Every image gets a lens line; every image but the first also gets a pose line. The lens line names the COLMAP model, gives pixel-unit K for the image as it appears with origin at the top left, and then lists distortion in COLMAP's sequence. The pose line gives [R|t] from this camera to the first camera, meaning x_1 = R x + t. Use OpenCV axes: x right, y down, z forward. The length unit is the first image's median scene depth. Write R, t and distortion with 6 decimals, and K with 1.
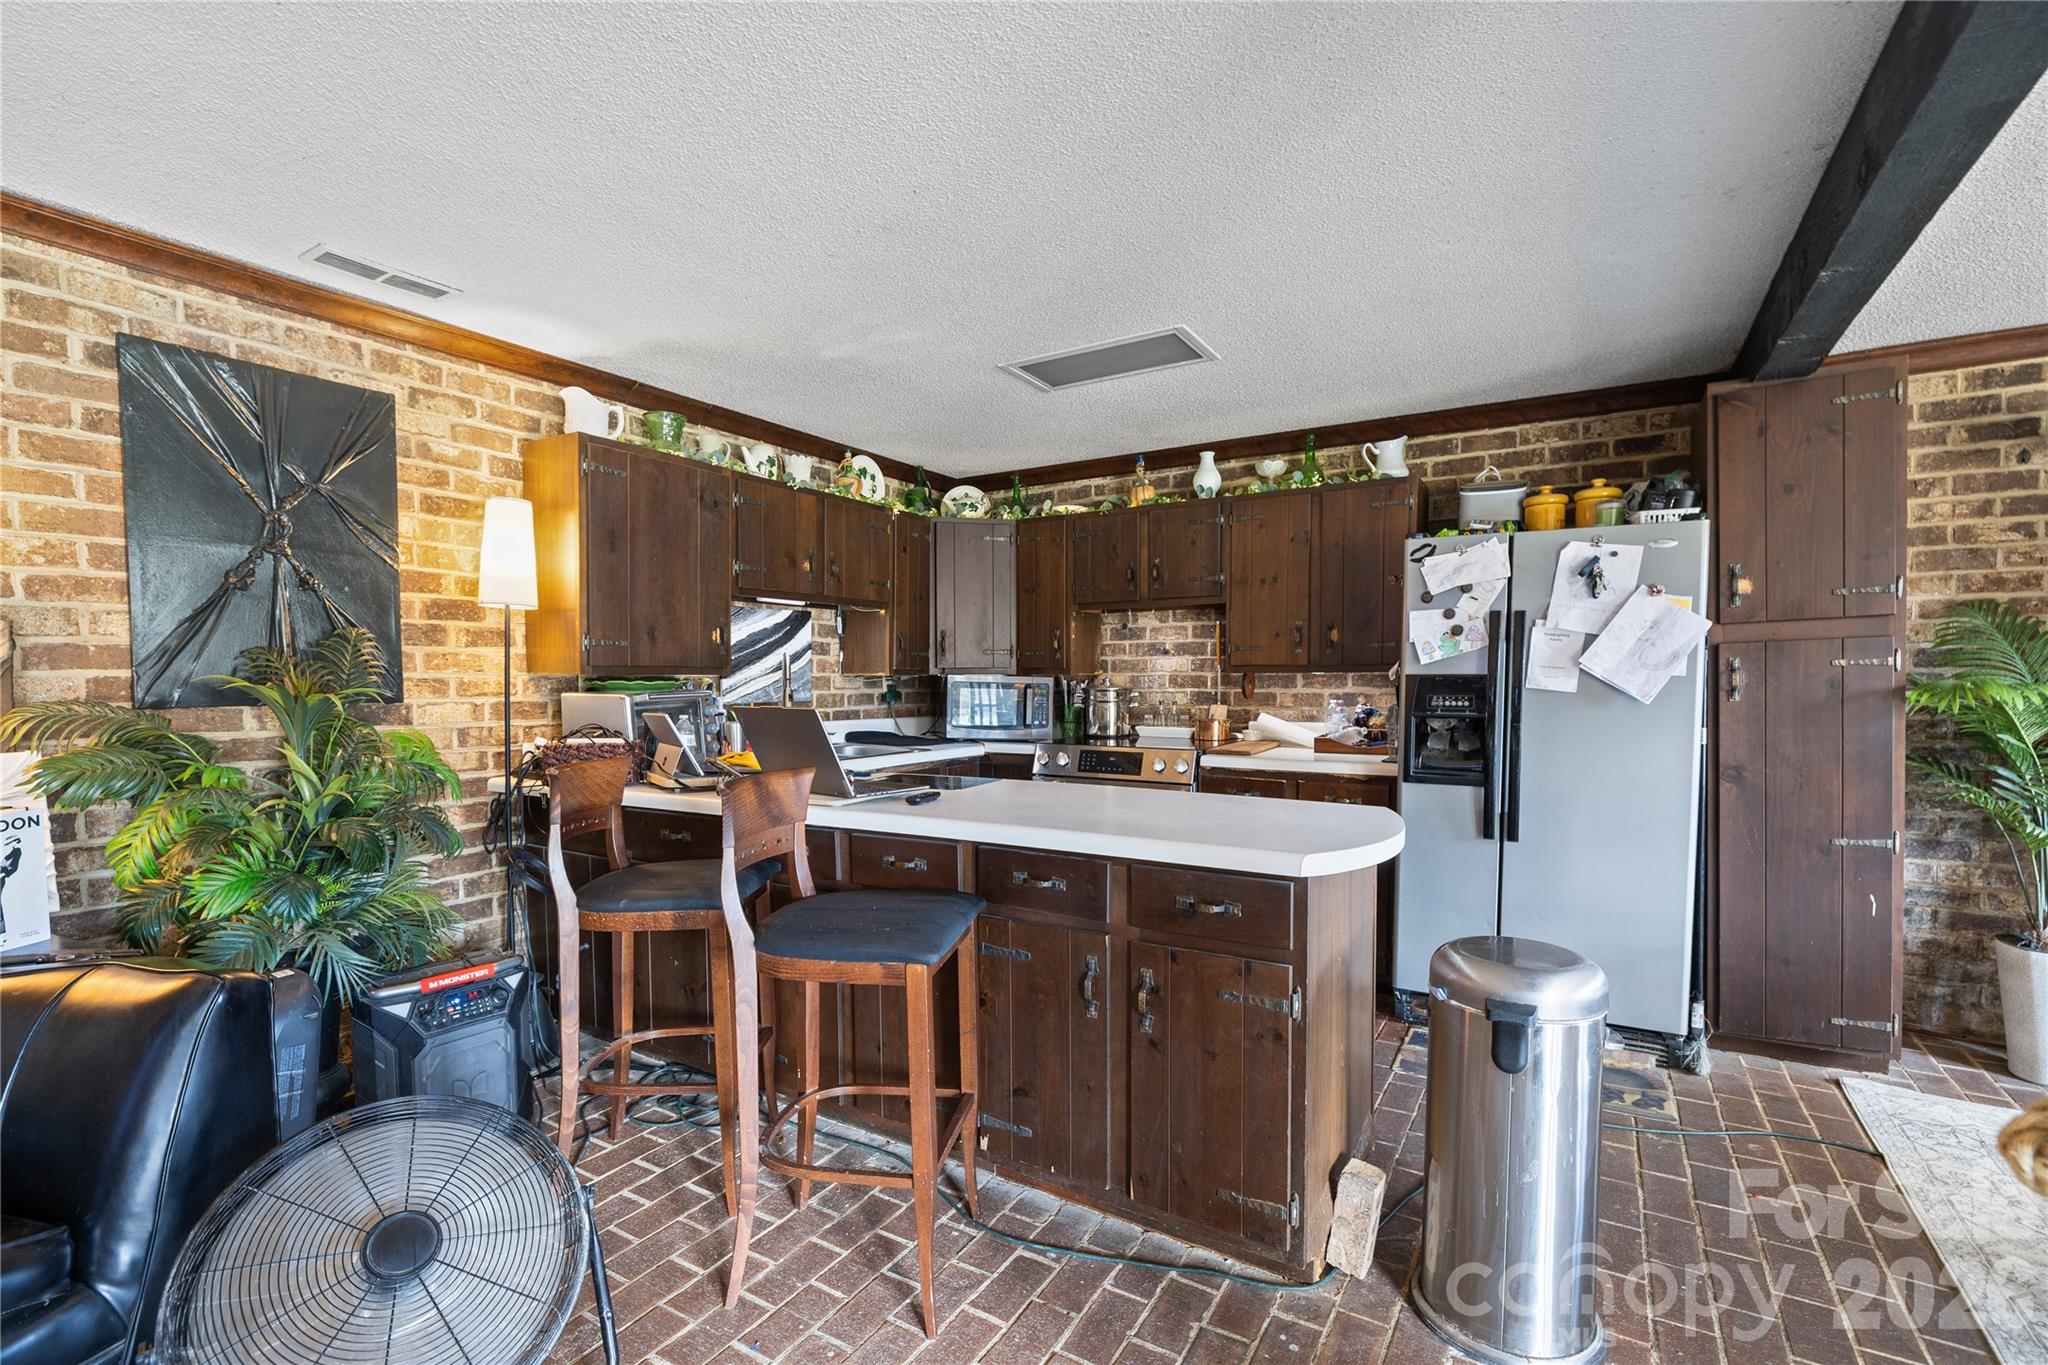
lens RADIAL K [[915.4, 0, 1026.2], [0, 915.4, 722.3], [0, 0, 1]] dist [-0.008741, 0.002160]
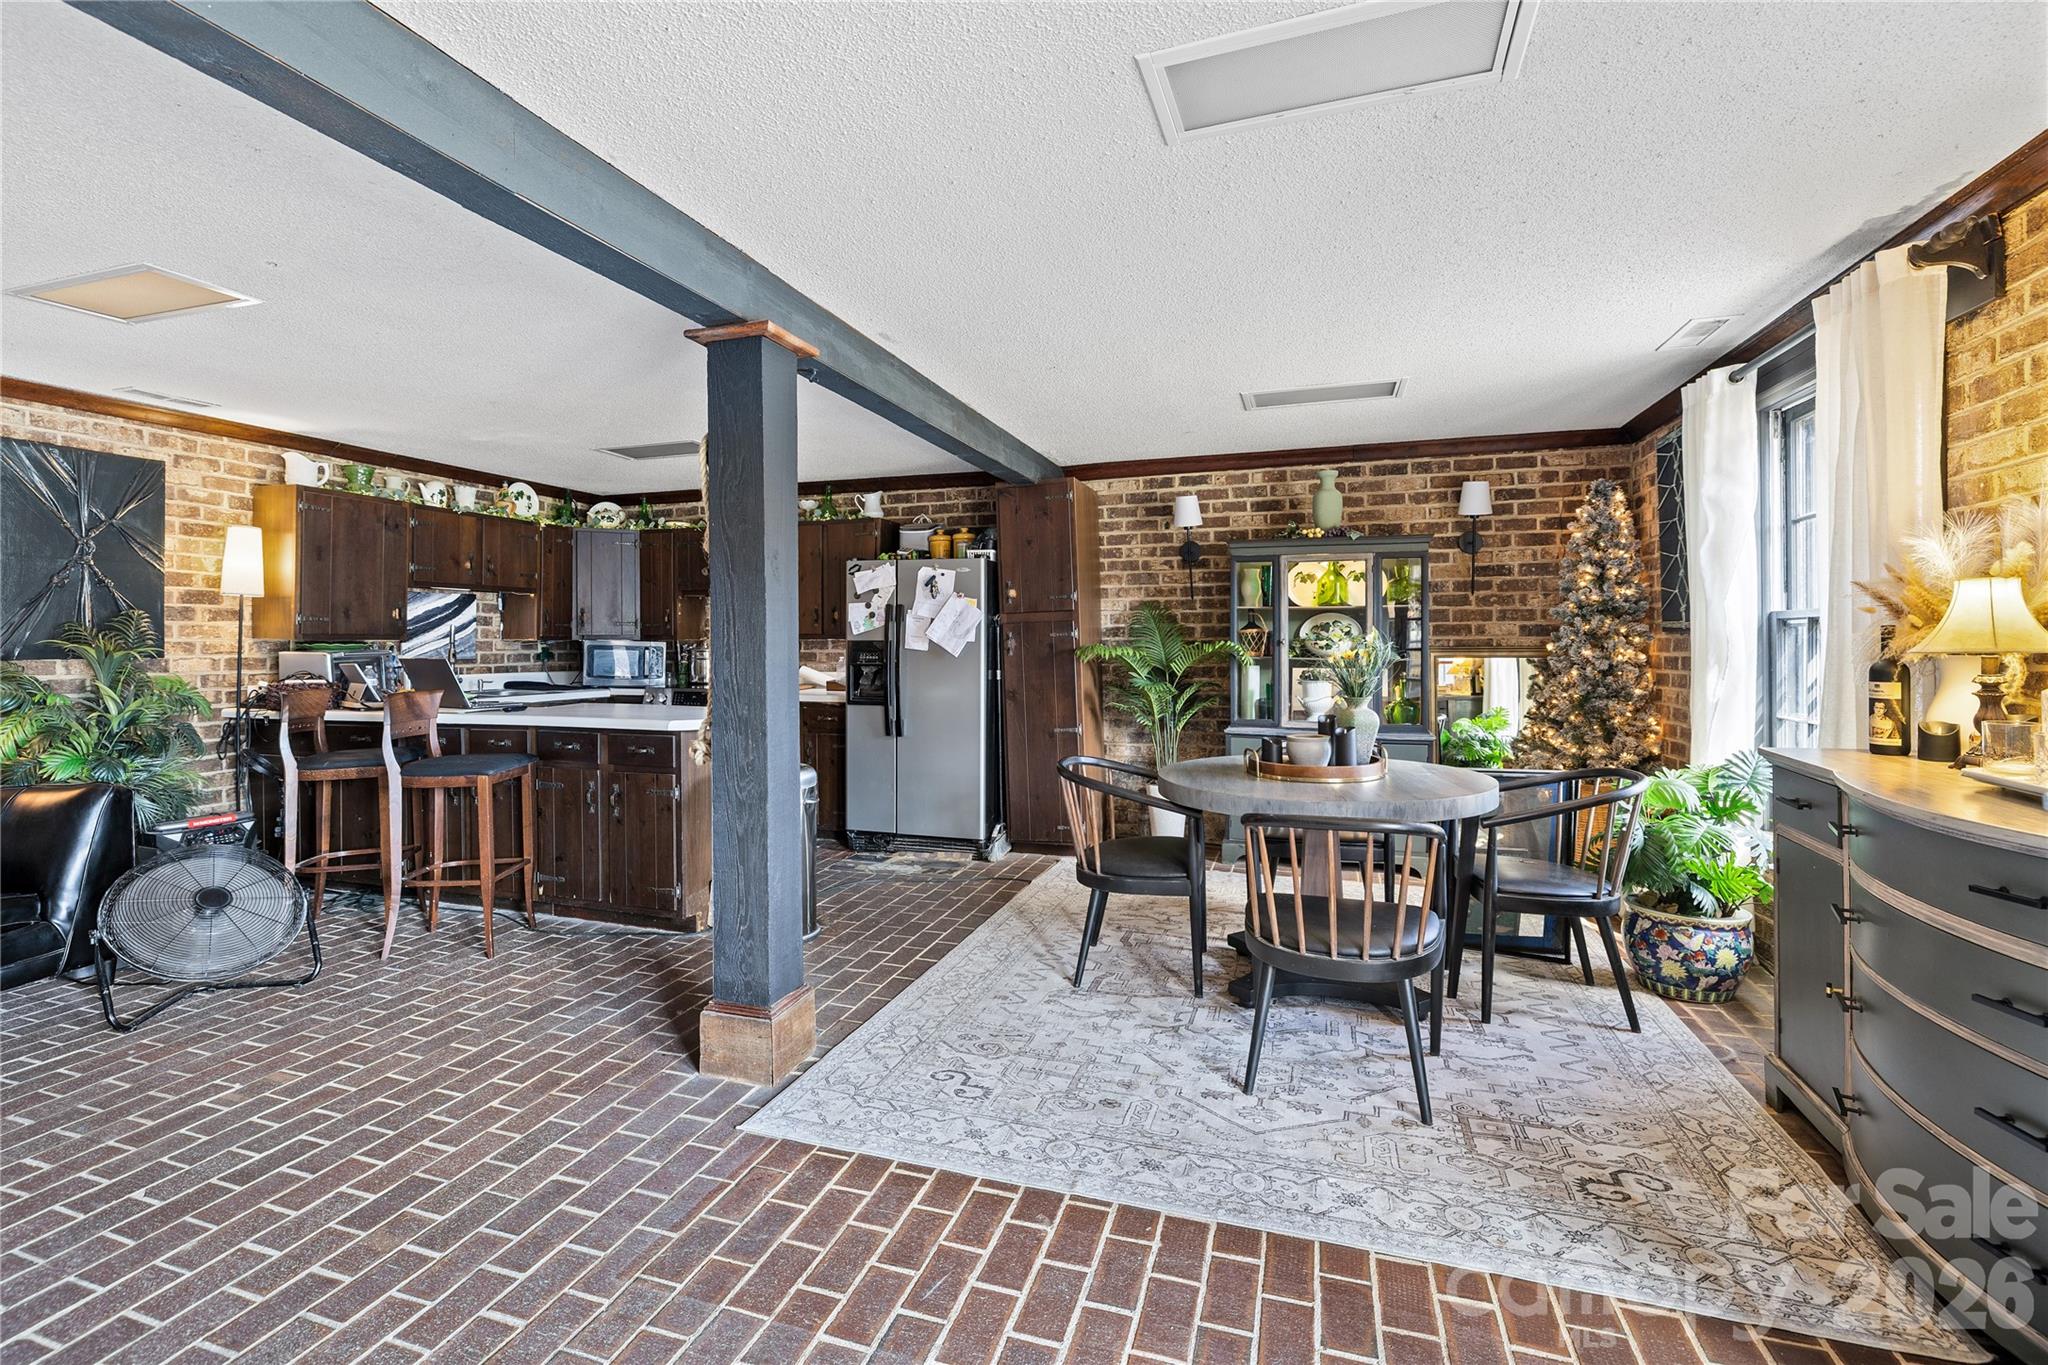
lens RADIAL K [[915.4, 0, 986.4], [0, 915.4, 648.3], [0, 0, 1]] dist [-0.008741, 0.002160]
pose [[0.975509, -0.000058, 0.219959, 0.307006], [0.009333, 0.999110, -0.041126, 0.035828], [-0.219761, 0.042172, 0.974642, -0.740671]]
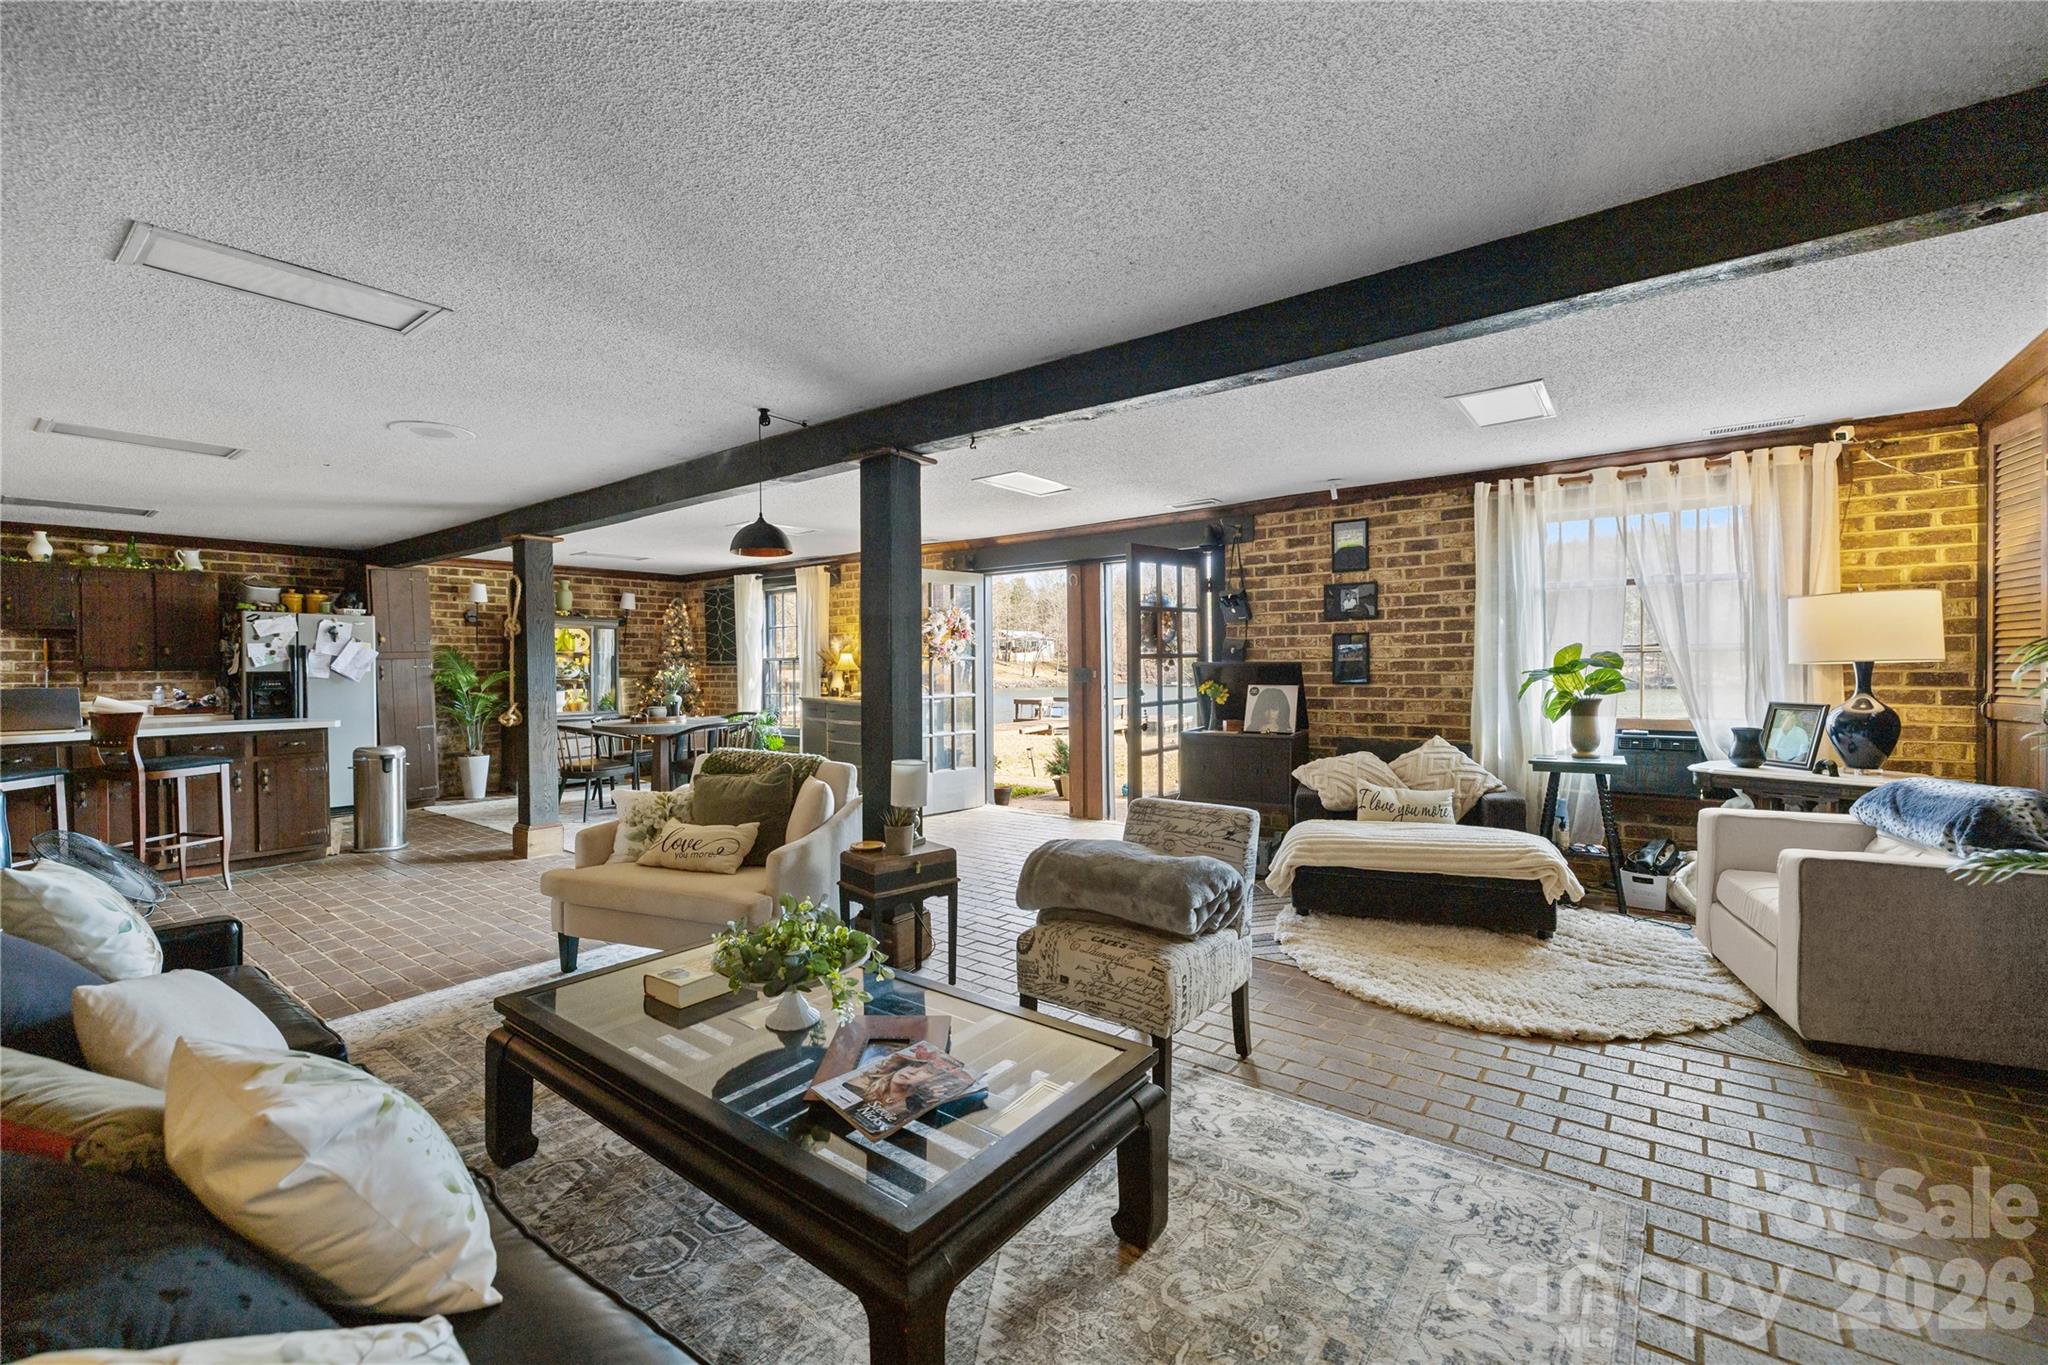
lens RADIAL K [[872.5, 0, 1008.7], [0, 872.5, 675.2], [0, 0, 1]] dist [0.000590, -0.000986]
pose [[0.116766, -0.009761, 0.993112, -1.535951], [0.057491, 0.998341, 0.003053, 0.057997], [-0.991494, 0.056738, 0.117133, -1.128213]]
